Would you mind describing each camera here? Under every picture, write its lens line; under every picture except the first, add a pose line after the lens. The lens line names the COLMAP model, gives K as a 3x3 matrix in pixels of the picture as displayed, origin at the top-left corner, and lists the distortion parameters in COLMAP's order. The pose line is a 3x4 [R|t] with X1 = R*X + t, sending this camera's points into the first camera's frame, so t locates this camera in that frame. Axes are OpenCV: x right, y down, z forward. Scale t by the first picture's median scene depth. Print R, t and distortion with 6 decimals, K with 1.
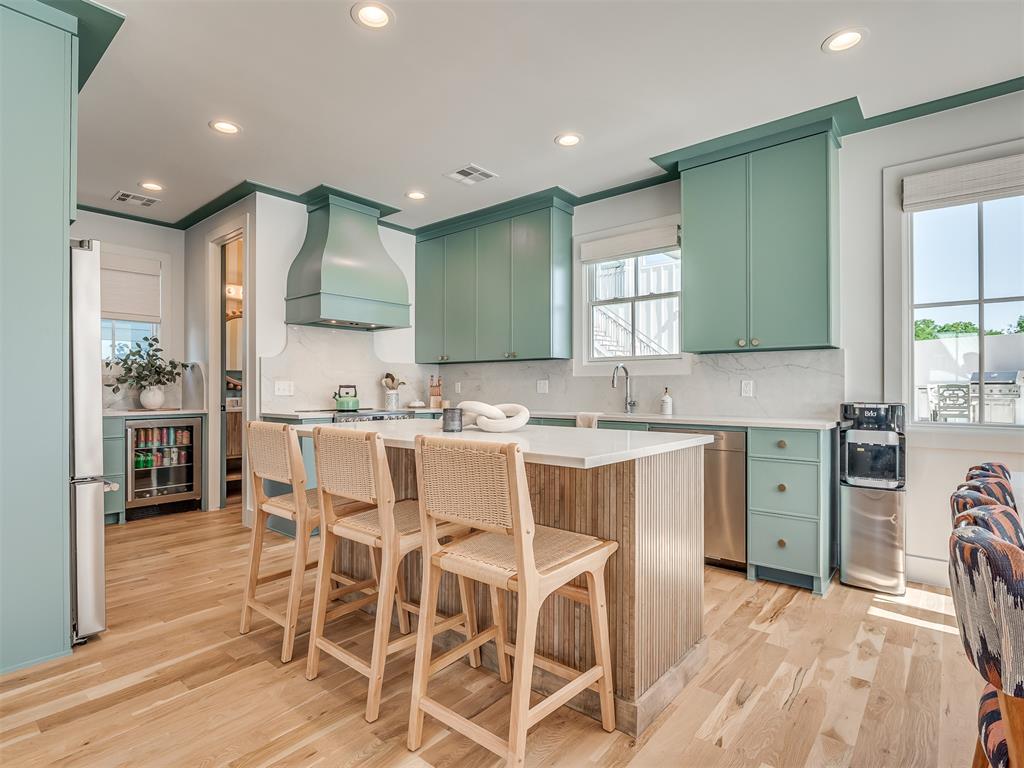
lens RADIAL K [[487.3, 0, 512.0], [0, 487.3, 384.0], [0, 0, 1]] dist [0.000617, 0.000071]
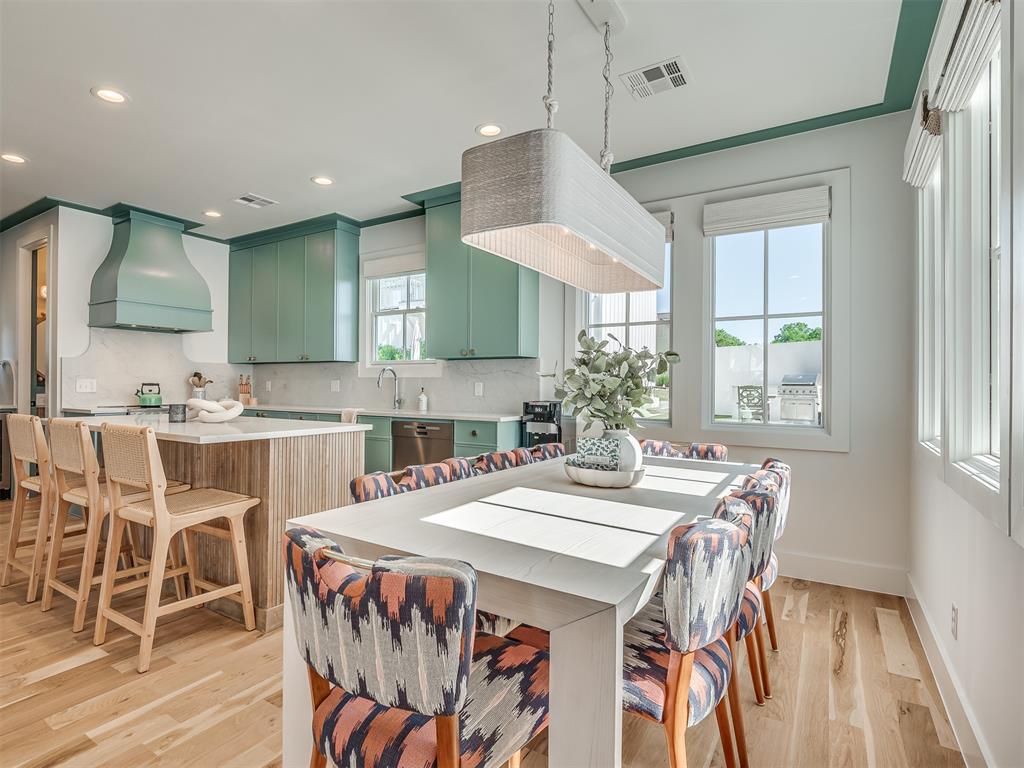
lens RADIAL K [[534.3, 0, 511.1], [0, 534.3, 379.1], [0, 0, 1]] dist [-0.003080, -0.006565]
pose [[0.994500, 0.008884, 0.104355, 0.371221], [-0.008622, 0.999958, -0.002959, -0.011061], [-0.104377, 0.002043, 0.994536, -0.294841]]
